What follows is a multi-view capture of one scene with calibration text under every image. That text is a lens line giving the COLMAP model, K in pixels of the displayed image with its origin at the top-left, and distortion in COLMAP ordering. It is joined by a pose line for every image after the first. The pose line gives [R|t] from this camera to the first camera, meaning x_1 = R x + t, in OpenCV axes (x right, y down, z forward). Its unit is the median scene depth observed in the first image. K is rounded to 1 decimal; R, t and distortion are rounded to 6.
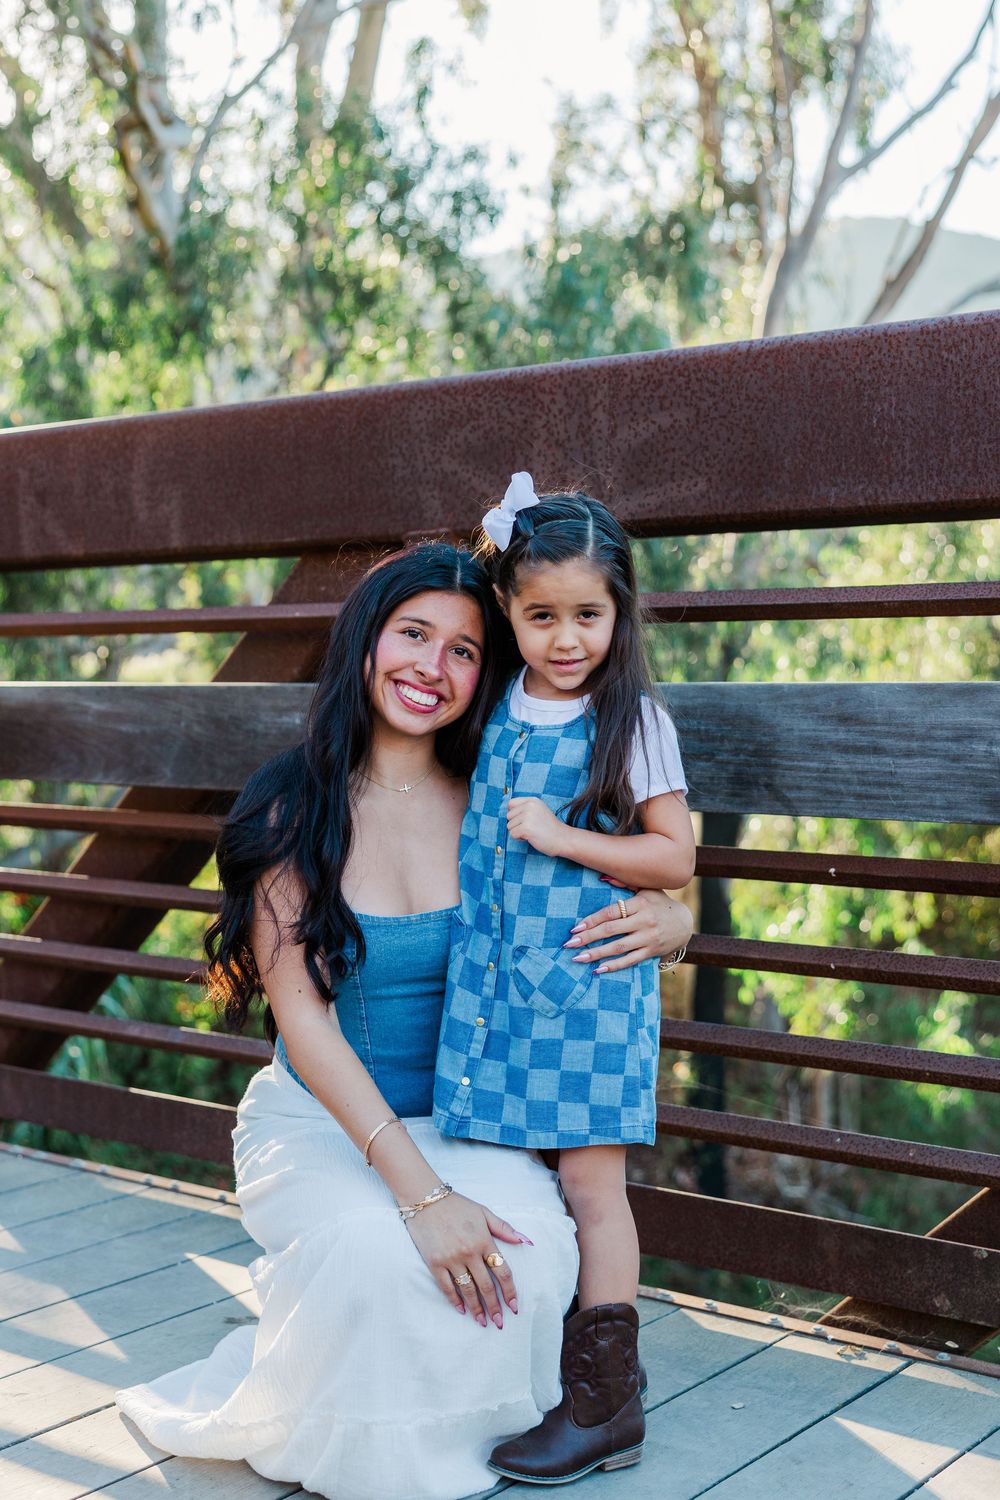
lens RADIAL K [[1887.2, 0, 500.0], [0, 1887.2, 750.0], [0, 0, 1]] dist [-0.003598, 0.037602]
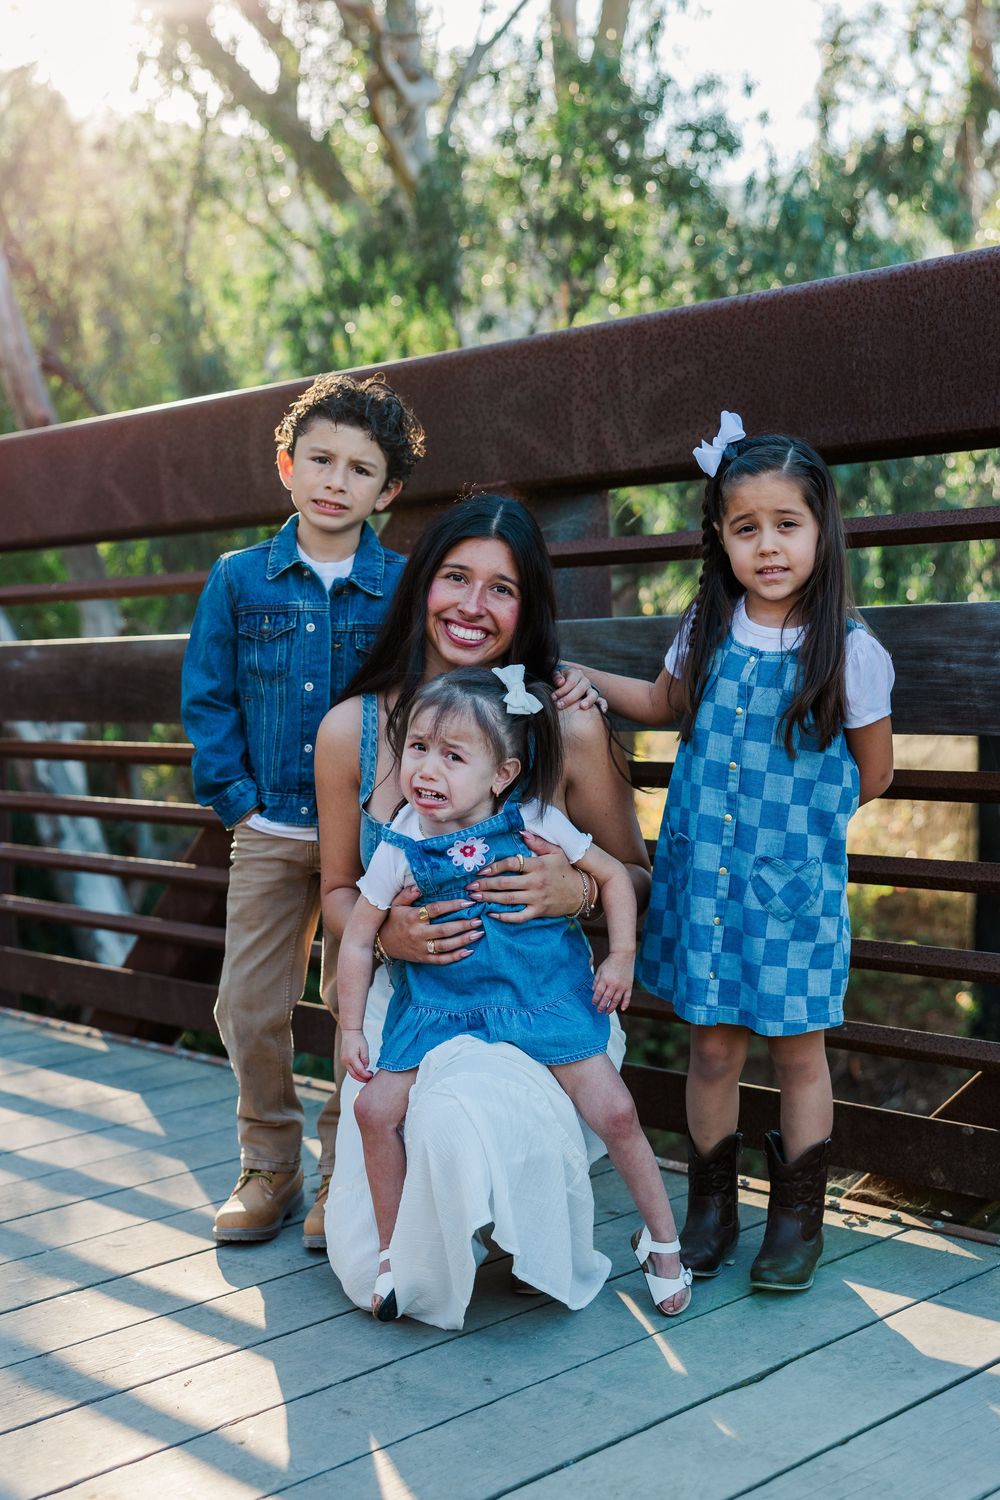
lens RADIAL K [[1887.2, 0, 500.0], [0, 1887.2, 750.0], [0, 0, 1]] dist [-0.003598, 0.037602]
pose [[0.987167, -0.028160, -0.157191, 0.140482], [0.033358, 0.998977, 0.030526, 0.005199], [0.156170, -0.035378, 0.987096, -0.089545]]
